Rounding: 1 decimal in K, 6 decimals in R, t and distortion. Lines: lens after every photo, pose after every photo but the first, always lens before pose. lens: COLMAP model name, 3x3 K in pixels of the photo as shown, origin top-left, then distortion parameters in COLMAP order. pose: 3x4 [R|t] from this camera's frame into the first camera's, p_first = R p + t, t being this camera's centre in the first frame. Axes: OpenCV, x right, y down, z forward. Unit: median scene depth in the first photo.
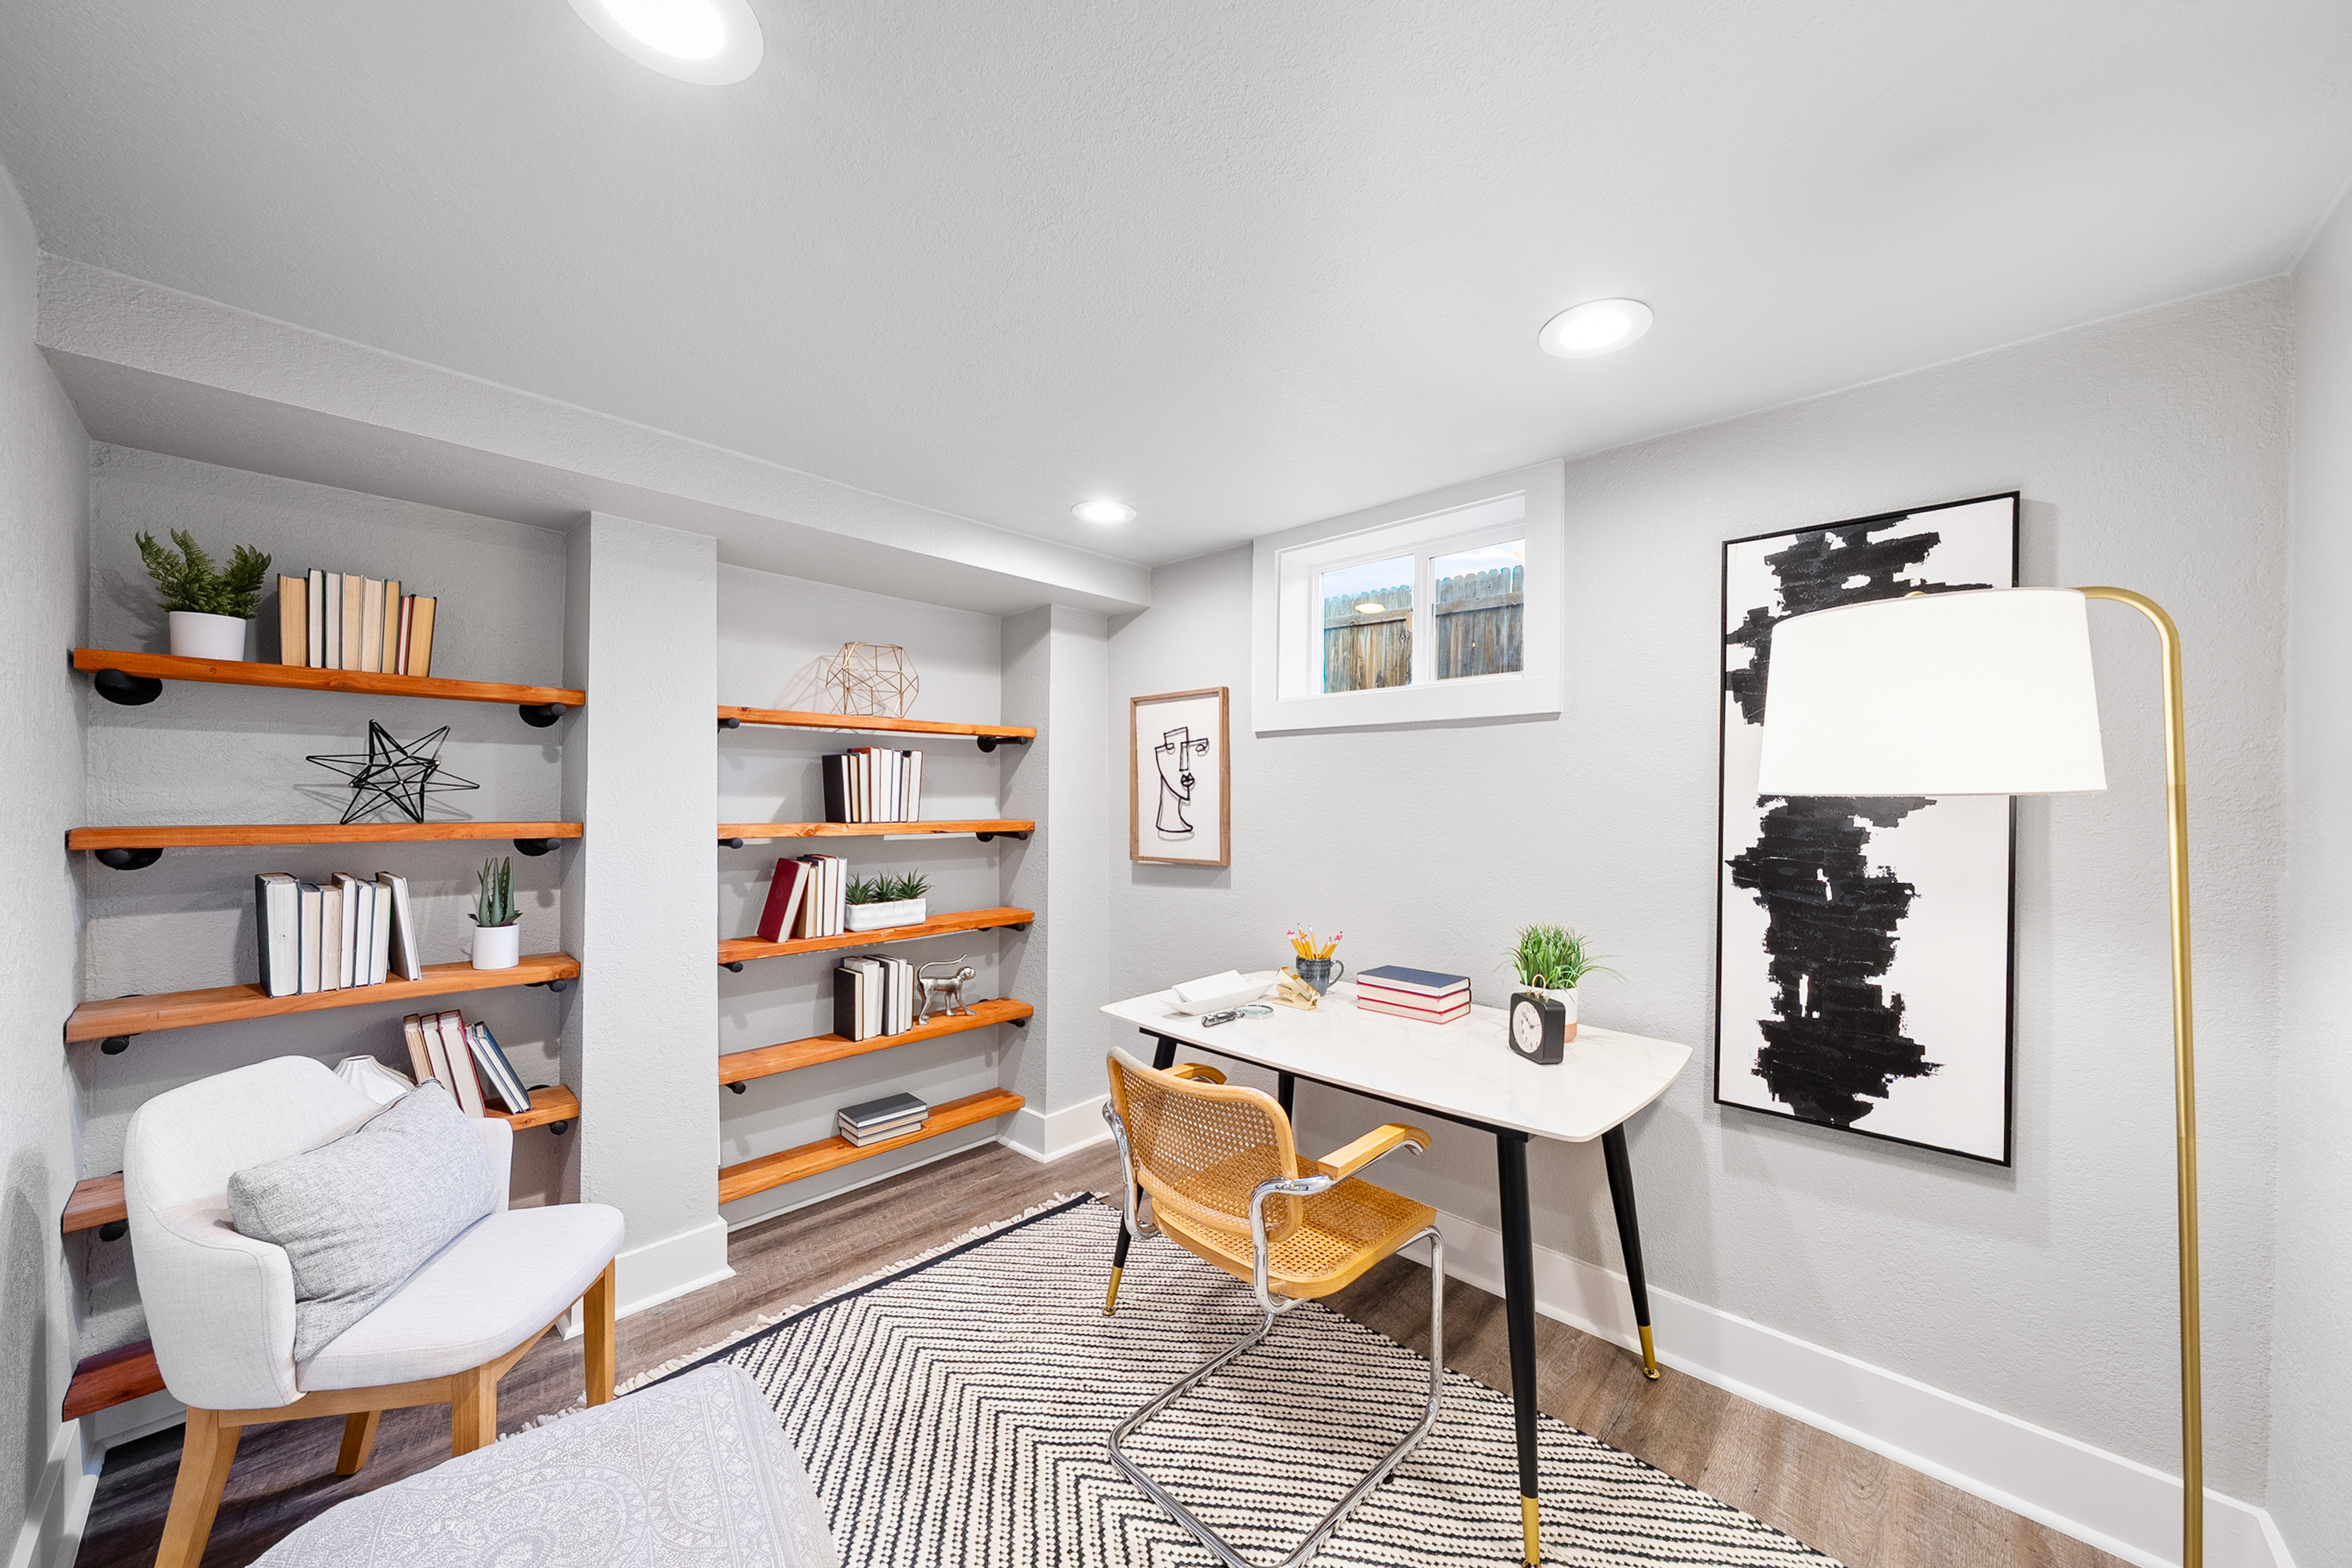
lens RADIAL K [[824.3, 0, 1235.4], [0, 824.3, 802.0], [0, 0, 1]] dist [-0.000836, -0.000038]
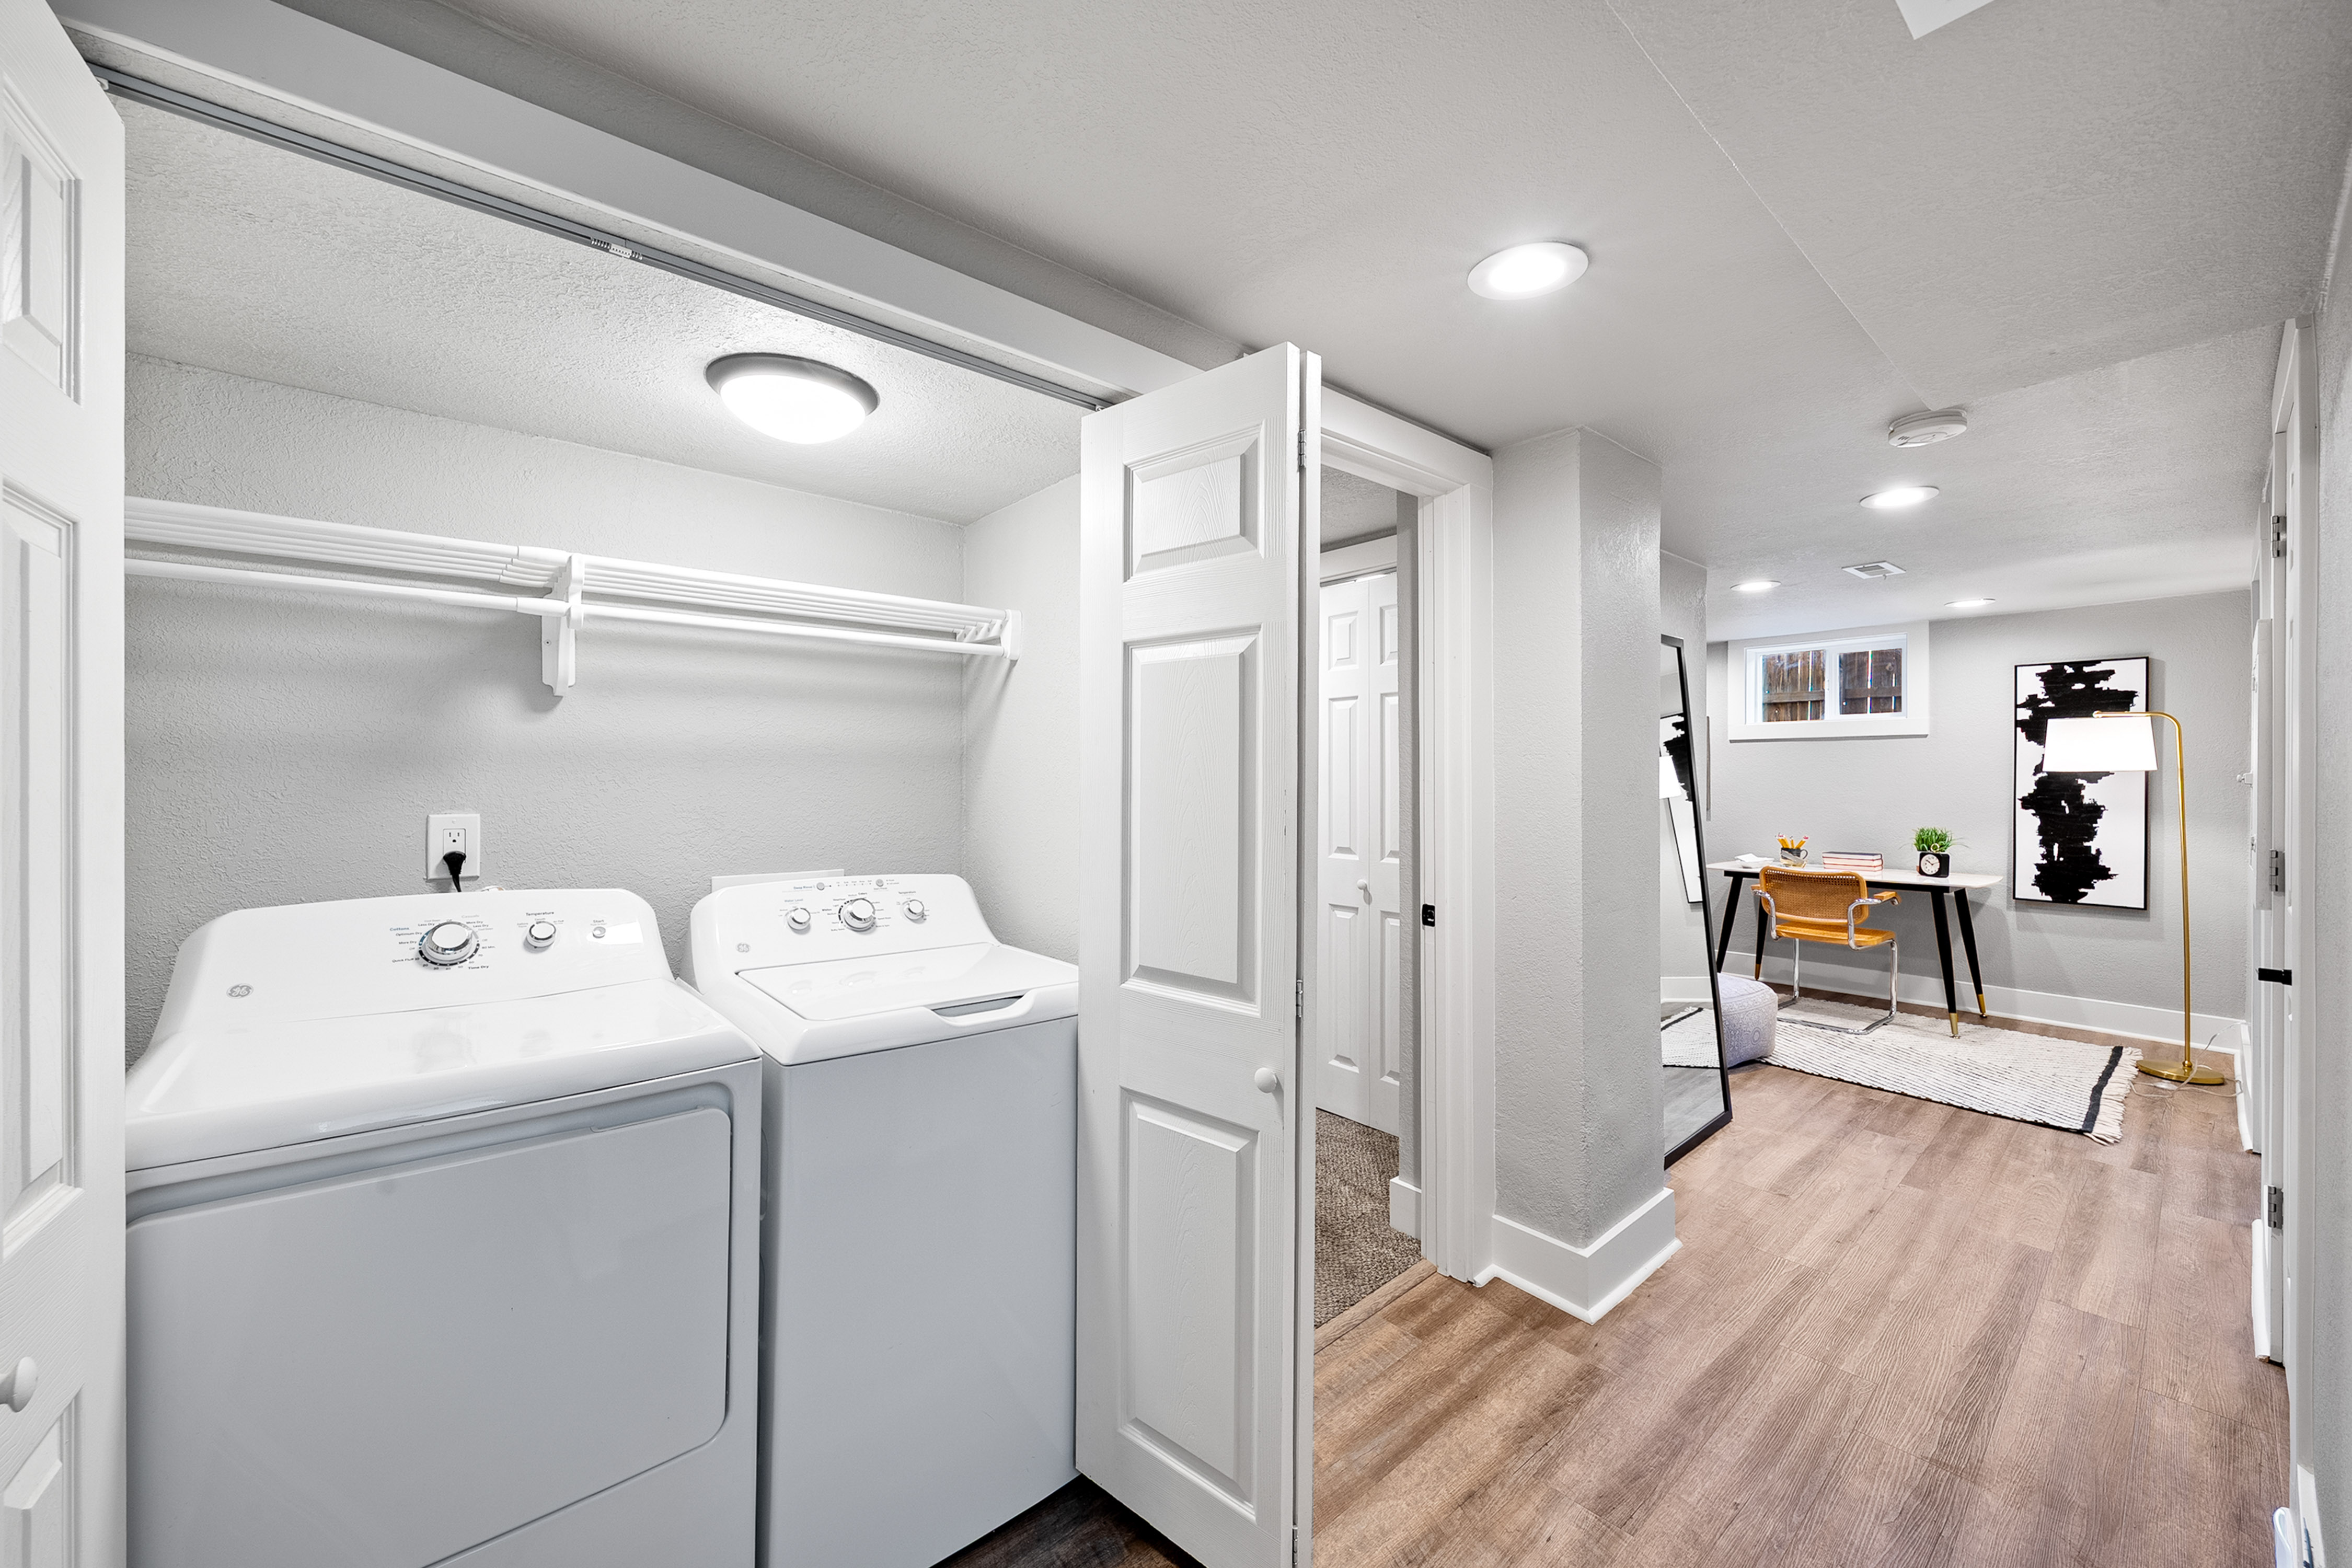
lens RADIAL K [[888.6, 0, 1179.9], [0, 888.6, 776.2], [0, 0, 1]] dist [-0.000409, -0.000145]
pose [[0.989350, -0.002597, -0.145531, -1.485370], [0.001783, 0.999982, -0.005721, 0.017176], [0.145544, 0.005401, 0.989337, -1.972143]]
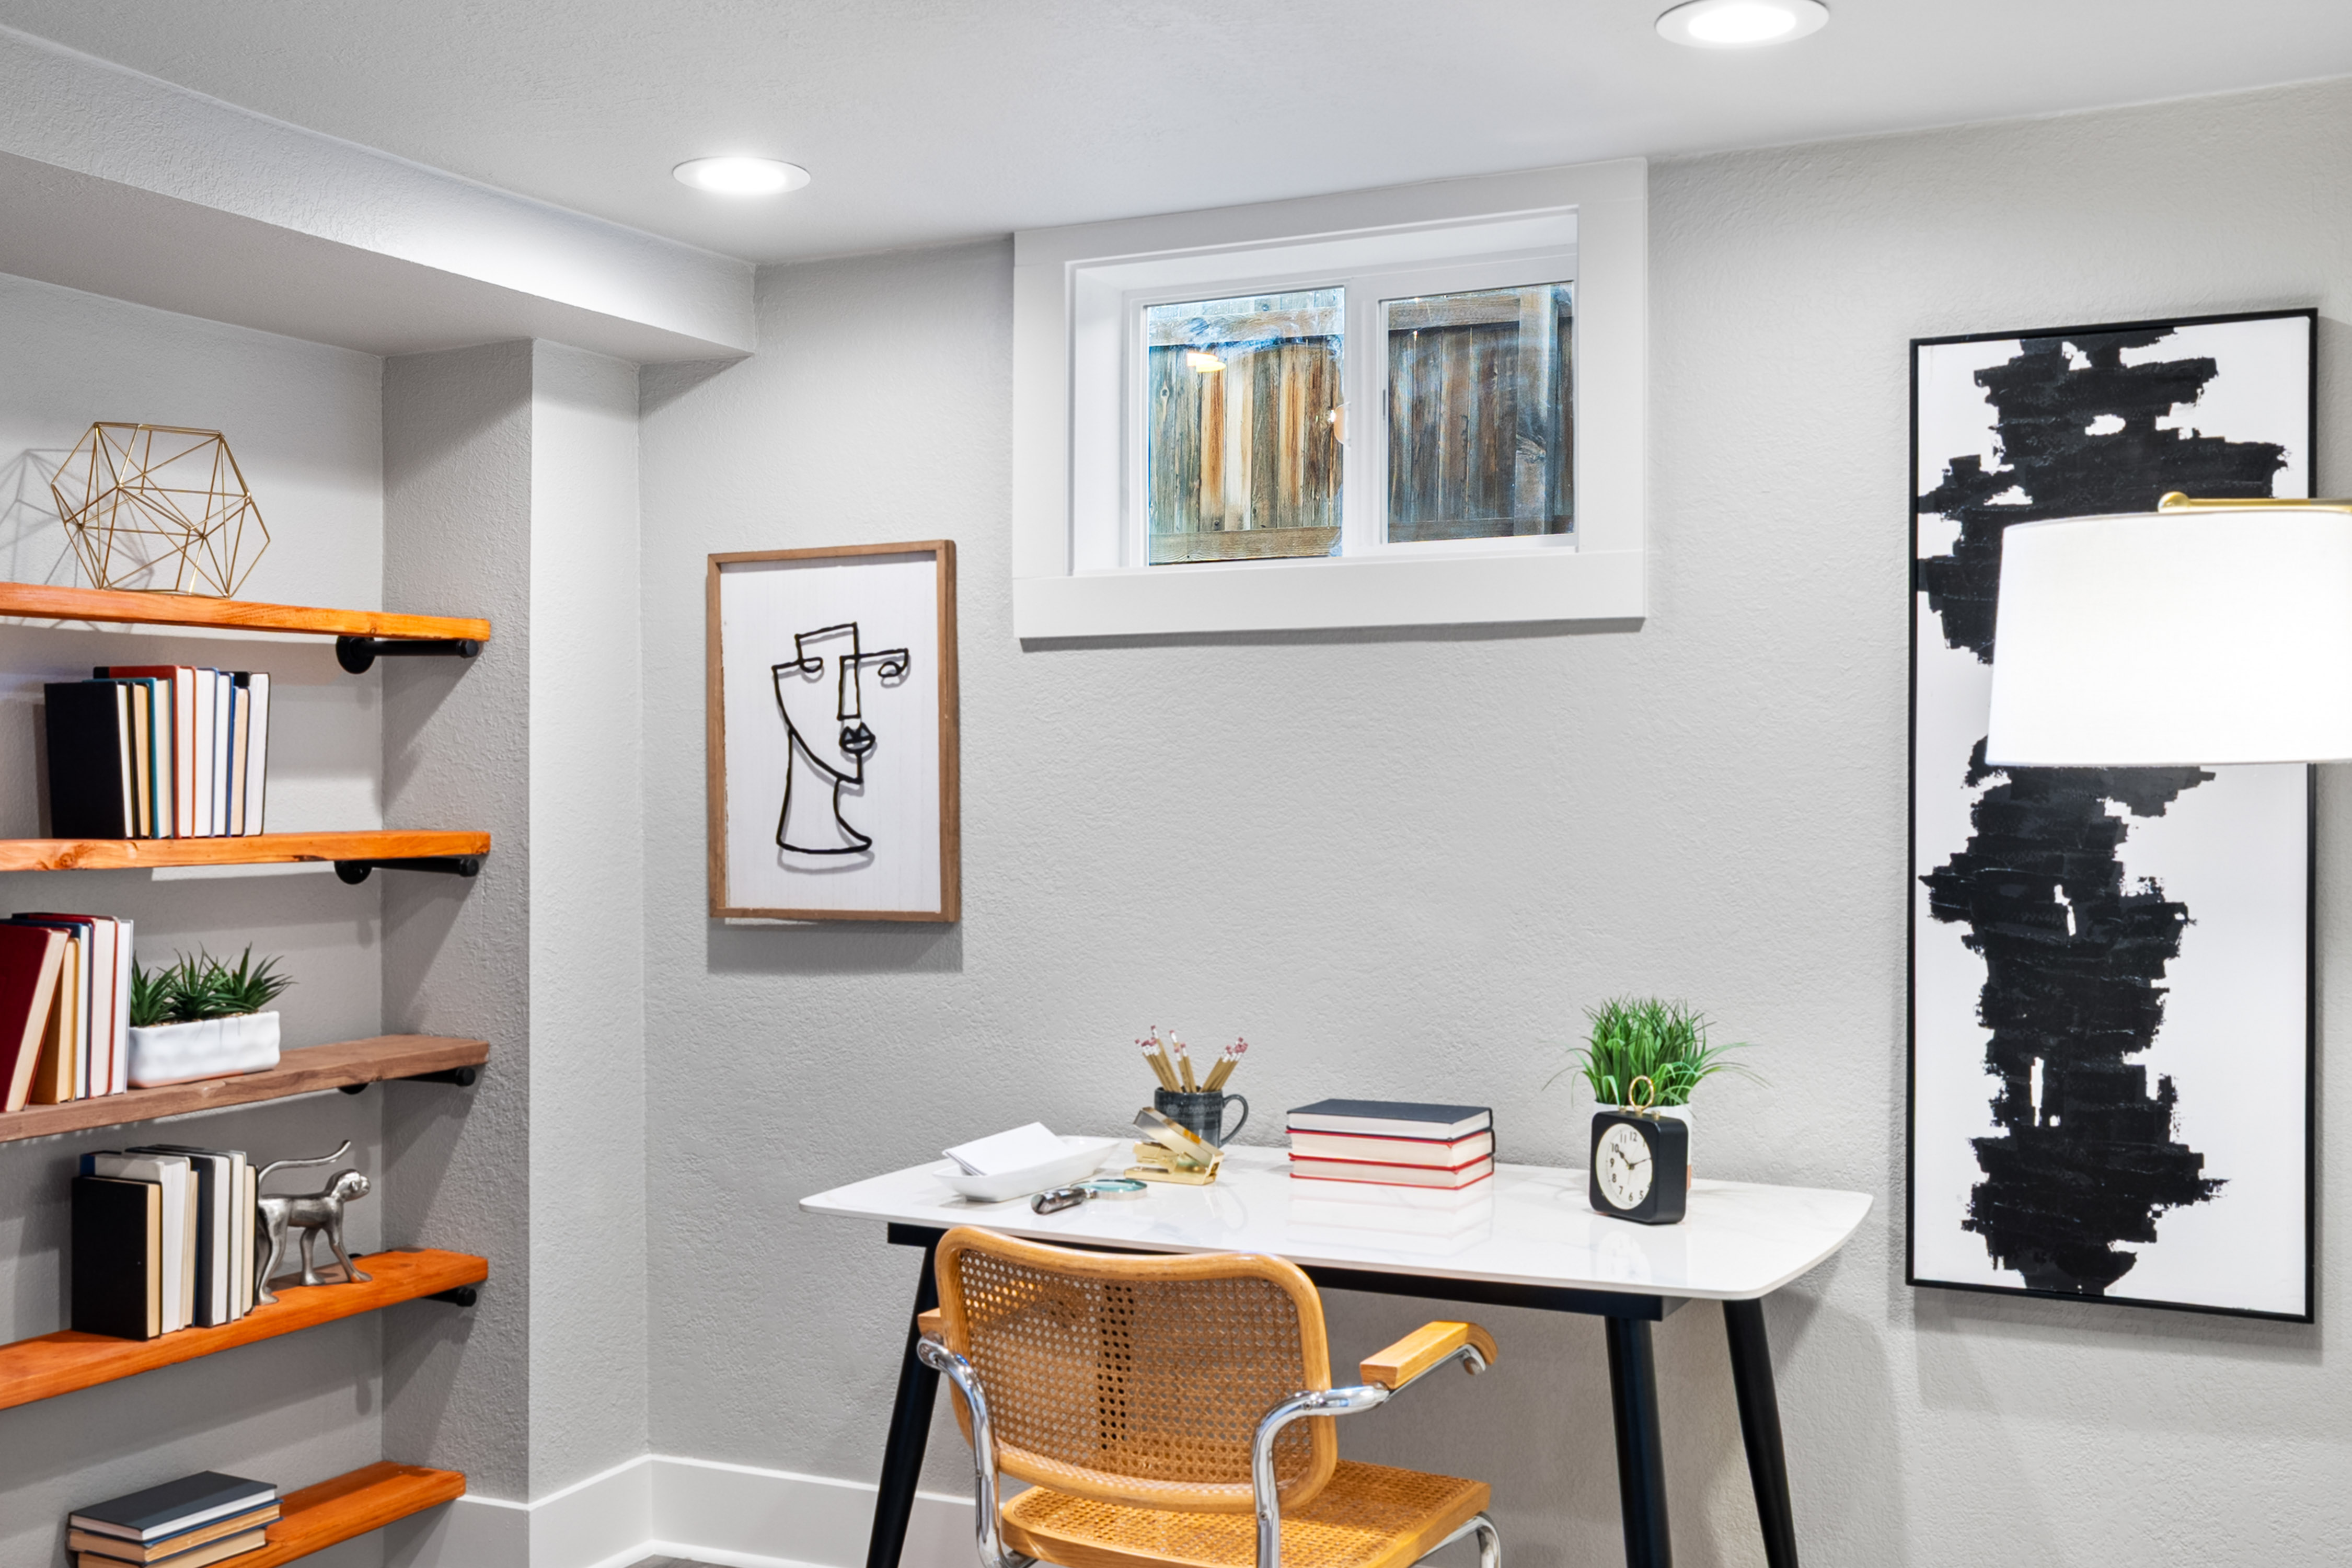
lens RADIAL K [[2370.3, 0, 1176.0], [0, 2370.3, 784.0], [0, 0, 1]] dist [0.018543, 0.015825]
pose [[0.963079, -0.006251, 0.269145, -0.393676], [0.007077, 0.999973, -0.002101, 0.004137], [-0.269124, 0.003928, 0.963097, -0.521629]]
